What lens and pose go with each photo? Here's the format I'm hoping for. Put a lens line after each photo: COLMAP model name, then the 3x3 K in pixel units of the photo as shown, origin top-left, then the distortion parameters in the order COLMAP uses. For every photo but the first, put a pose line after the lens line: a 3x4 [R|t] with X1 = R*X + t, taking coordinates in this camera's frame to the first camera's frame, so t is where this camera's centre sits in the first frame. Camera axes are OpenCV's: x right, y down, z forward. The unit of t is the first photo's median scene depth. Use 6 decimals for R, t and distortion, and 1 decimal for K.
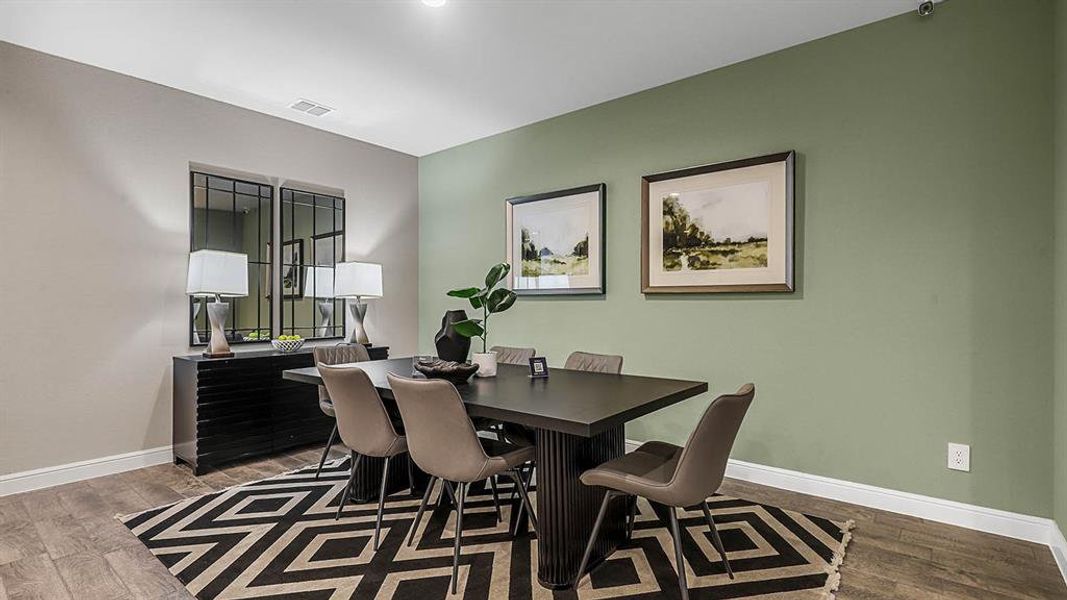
lens RADIAL K [[504.9, 0, 531.6], [0, 504.9, 303.9], [0, 0, 1]] dist [0.006933, 0.000225]
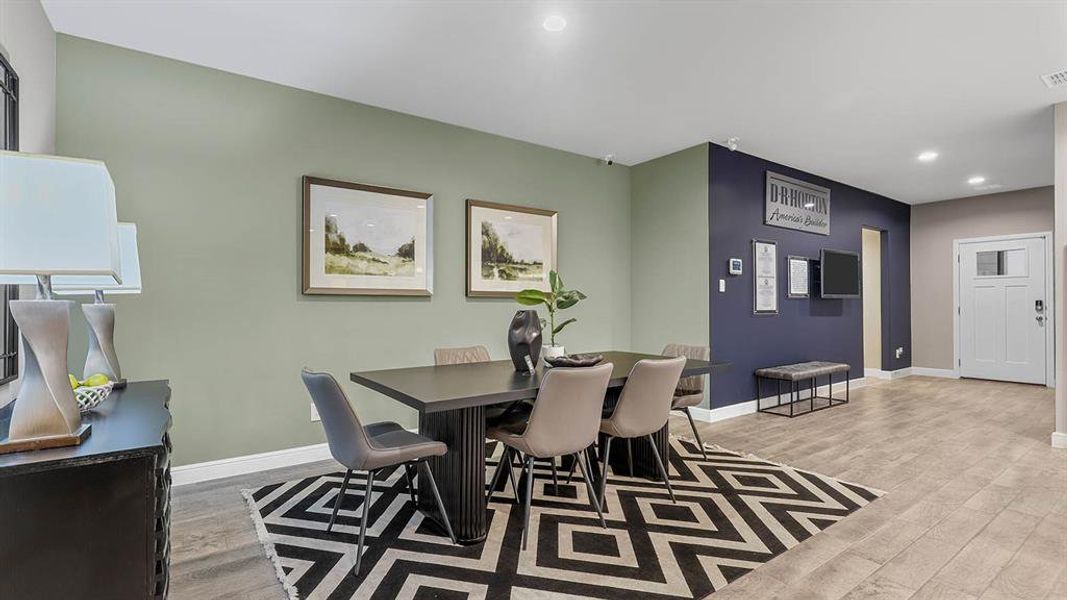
lens RADIAL K [[488.9, 0, 533.5], [0, 488.9, 302.4], [0, 0, 1]] dist [0.004415, -0.001307]
pose [[0.258021, 0.006212, 0.966119, -0.878756], [0.002970, 0.999970, -0.007223, 0.002804], [-0.966135, 0.004733, 0.257994, 0.556632]]
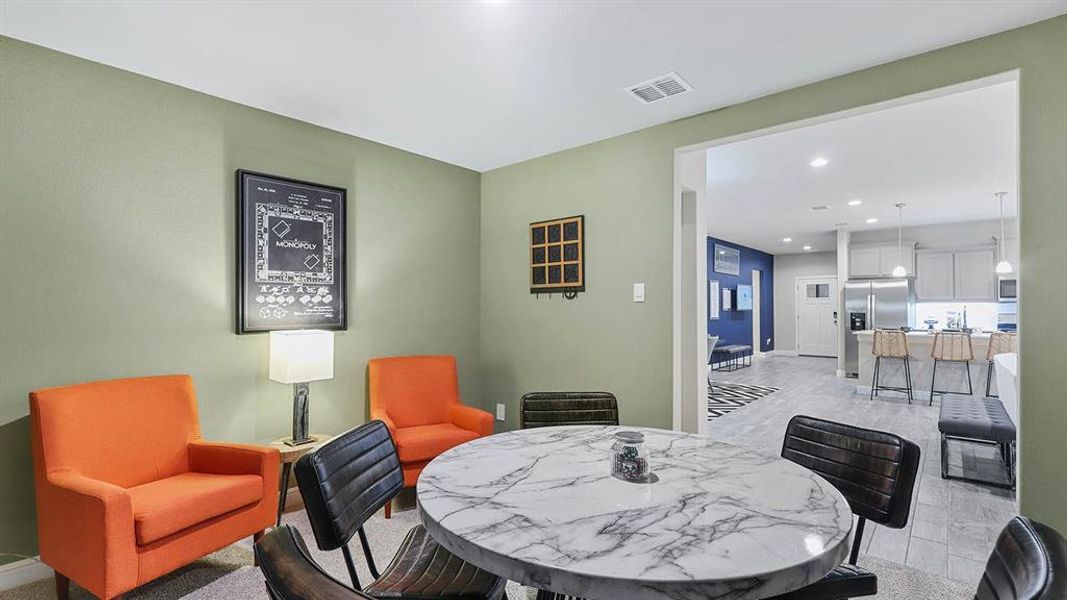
lens RADIAL K [[488.9, 0, 529.5], [0, 488.9, 303.3], [0, 0, 1]] dist [0.004415, -0.001307]
pose [[0.031185, 0.013446, 0.999423, -2.087352], [0.000611, 0.999909, -0.013471, -0.026604], [-0.999513, 0.001031, 0.031174, 1.222320]]
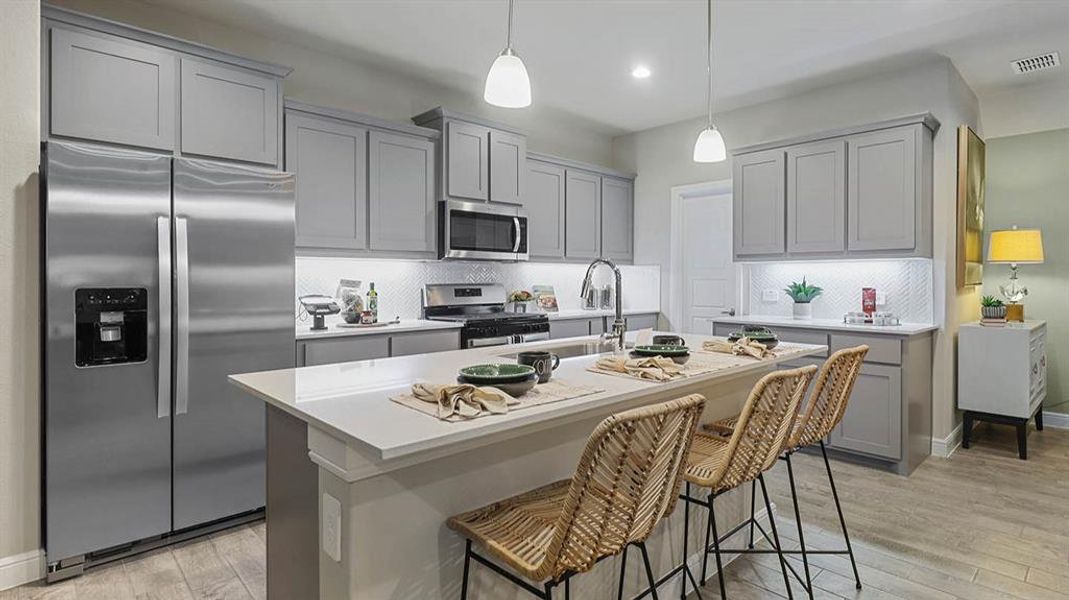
lens RADIAL K [[545.2, 0, 584.9], [0, 545.2, 284.7], [0, 0, 1]] dist [0.001781, -0.000150]
pose [[-0.996527, 0.000449, 0.083268, -0.238127], [0.001549, 0.999912, 0.013140, -0.022512], [-0.083255, 0.013223, -0.996441, 0.273339]]
